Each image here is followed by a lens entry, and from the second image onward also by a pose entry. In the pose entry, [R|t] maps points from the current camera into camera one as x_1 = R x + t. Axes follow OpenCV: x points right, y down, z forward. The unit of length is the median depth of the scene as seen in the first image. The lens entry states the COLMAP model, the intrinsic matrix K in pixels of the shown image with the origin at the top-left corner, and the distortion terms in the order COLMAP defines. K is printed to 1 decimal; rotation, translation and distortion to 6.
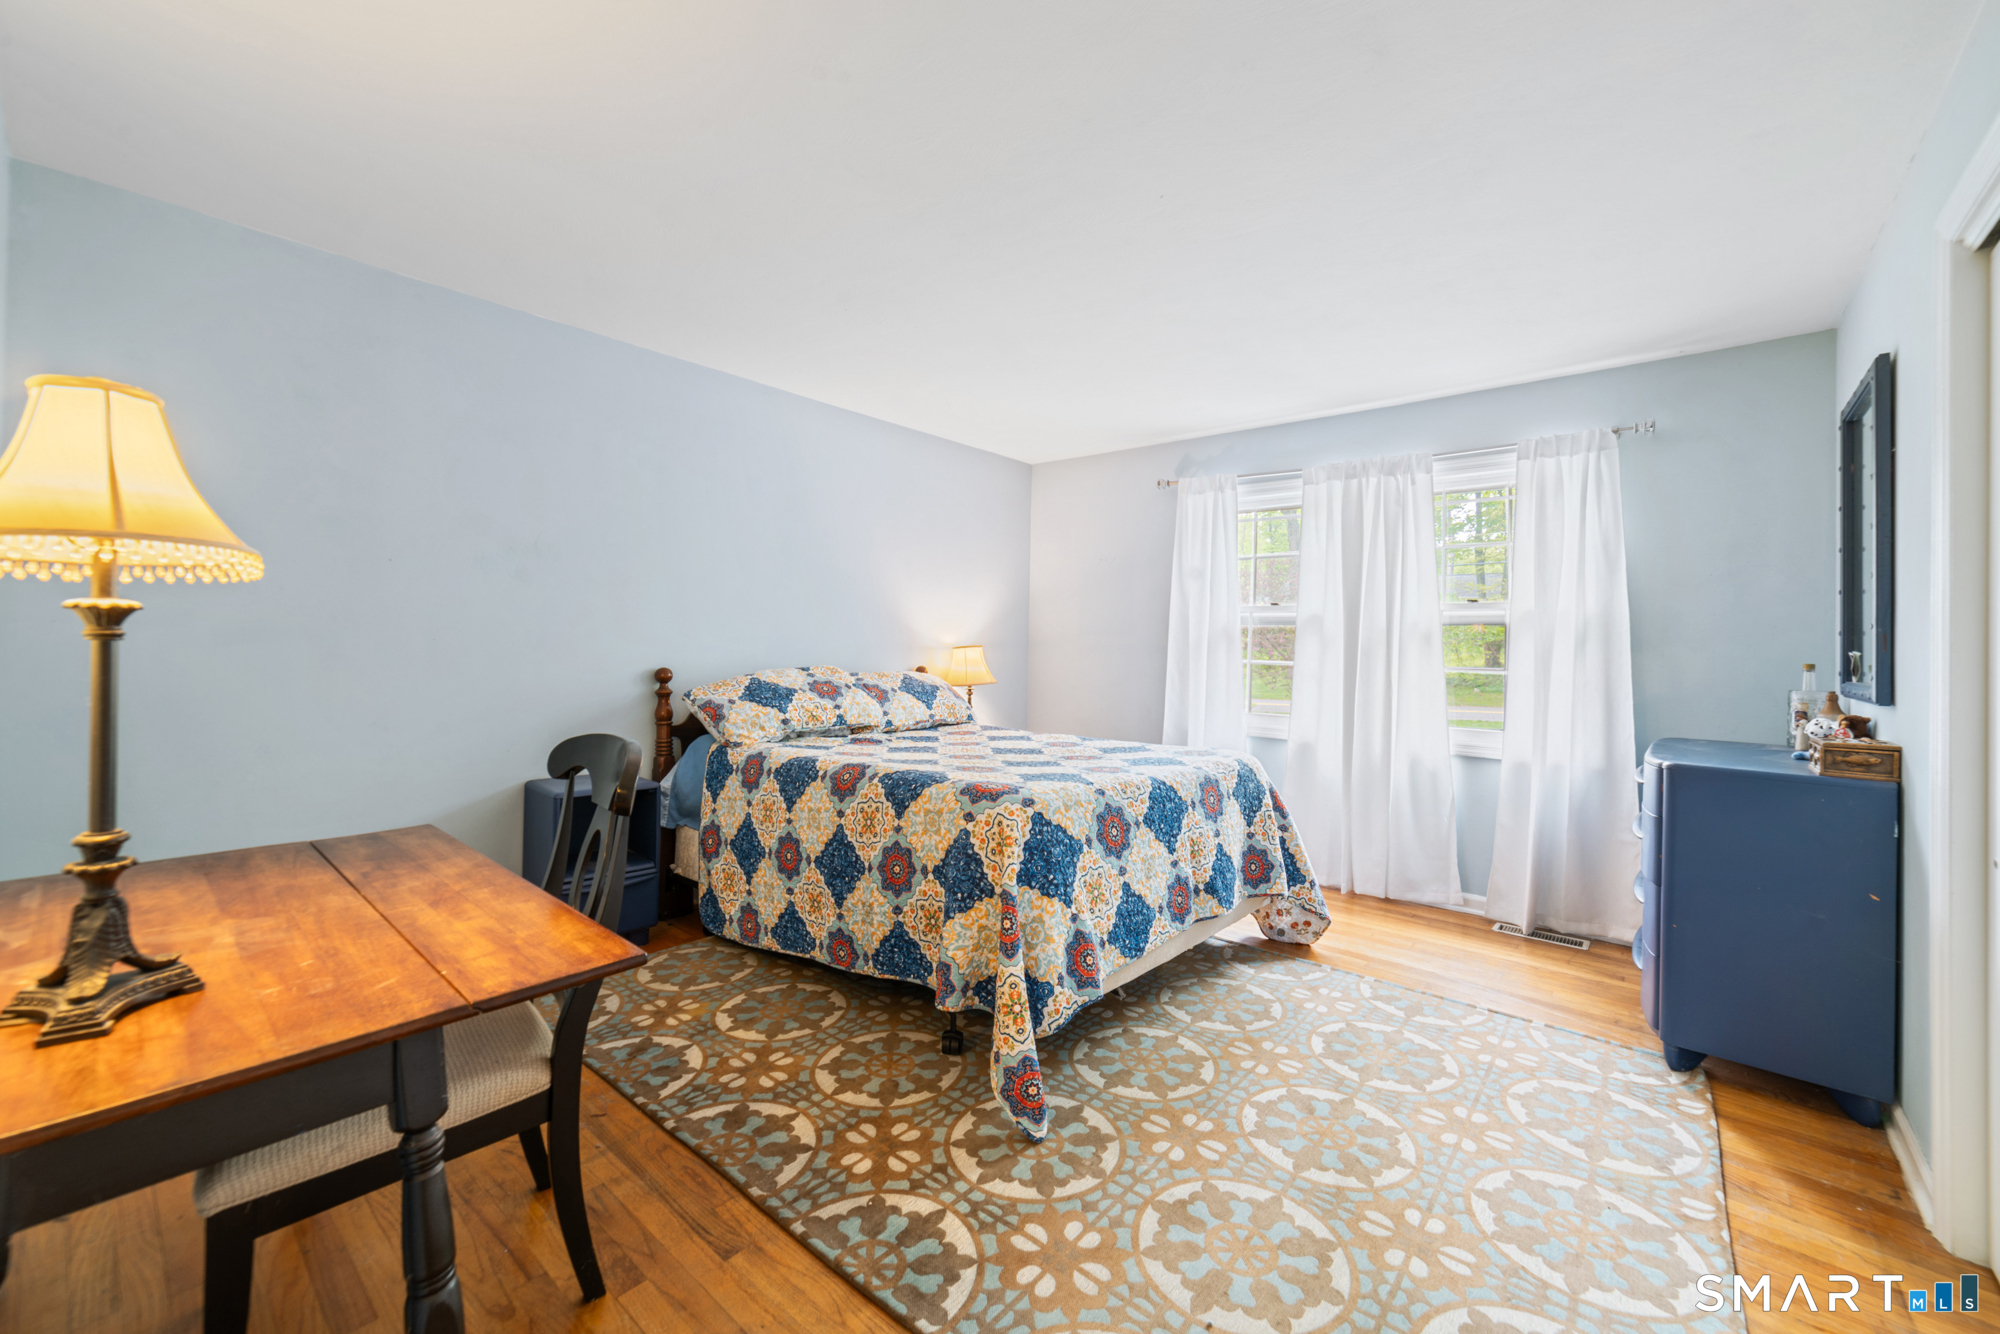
lens RADIAL K [[787.6, 0, 1016.2], [0, 787.6, 638.2], [0, 0, 1]] dist [0.001440, 0.000773]
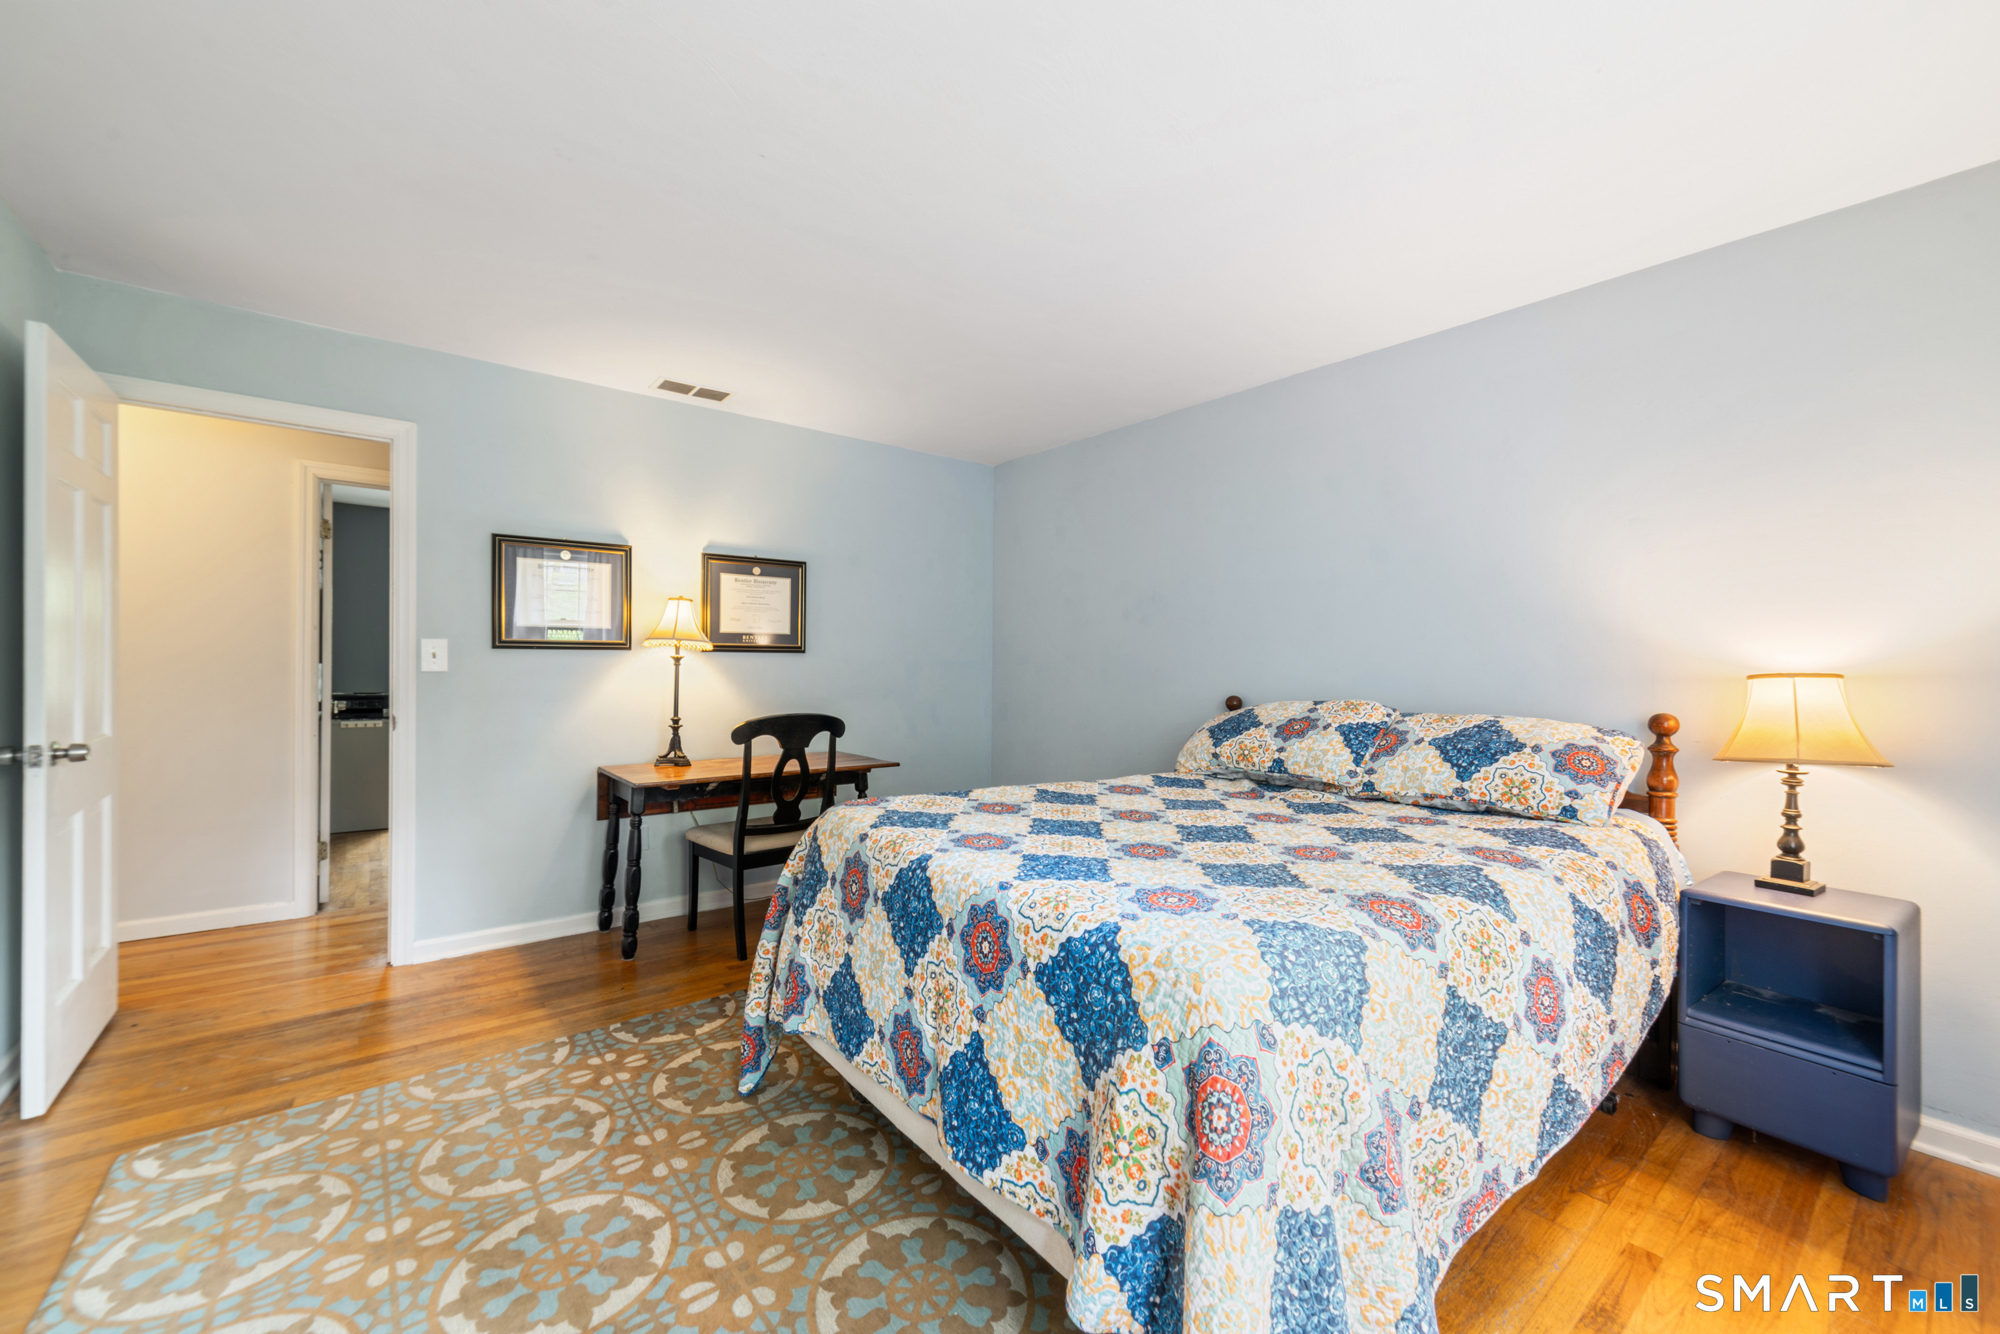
lens RADIAL K [[787.6, 0, 998.2], [0, 787.6, 663.6], [0, 0, 1]] dist [0.001440, 0.000773]
pose [[-0.186114, -0.020558, -0.982313, 0.843391], [-0.003322, 0.999789, -0.020294, 0.025259], [0.982523, -0.000513, -0.186142, 1.204316]]
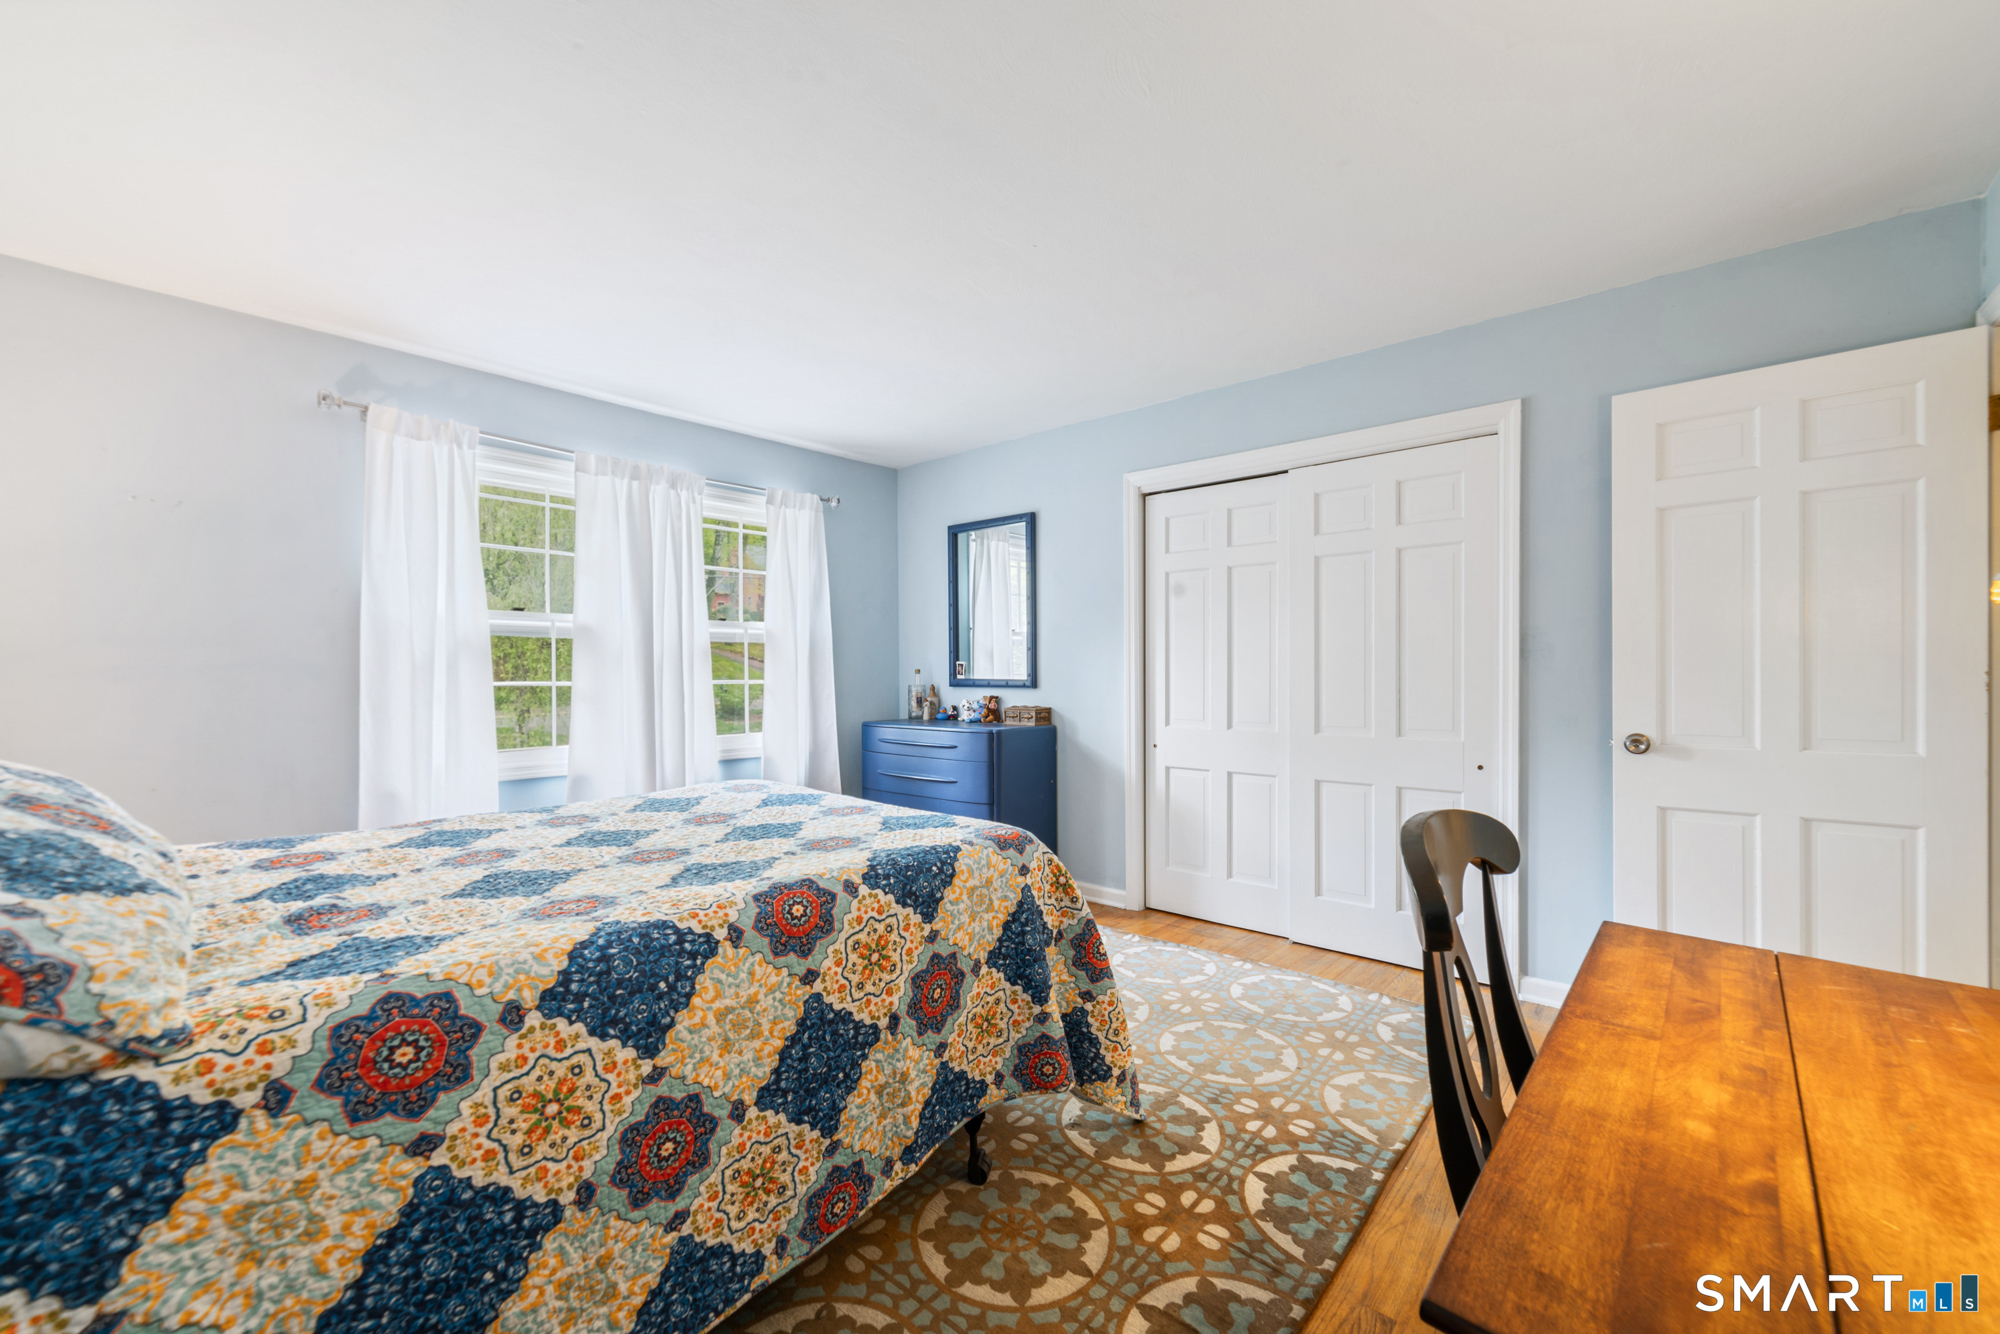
lens RADIAL K [[787.6, 0, 1003.2], [0, 787.6, 666.5], [0, 0, 1]] dist [0.001440, 0.000773]
pose [[0.033172, -0.021590, 0.999216, -0.783787], [-0.005942, 0.999745, 0.021799, -0.010359], [-0.999432, -0.006660, 0.033035, 0.859043]]
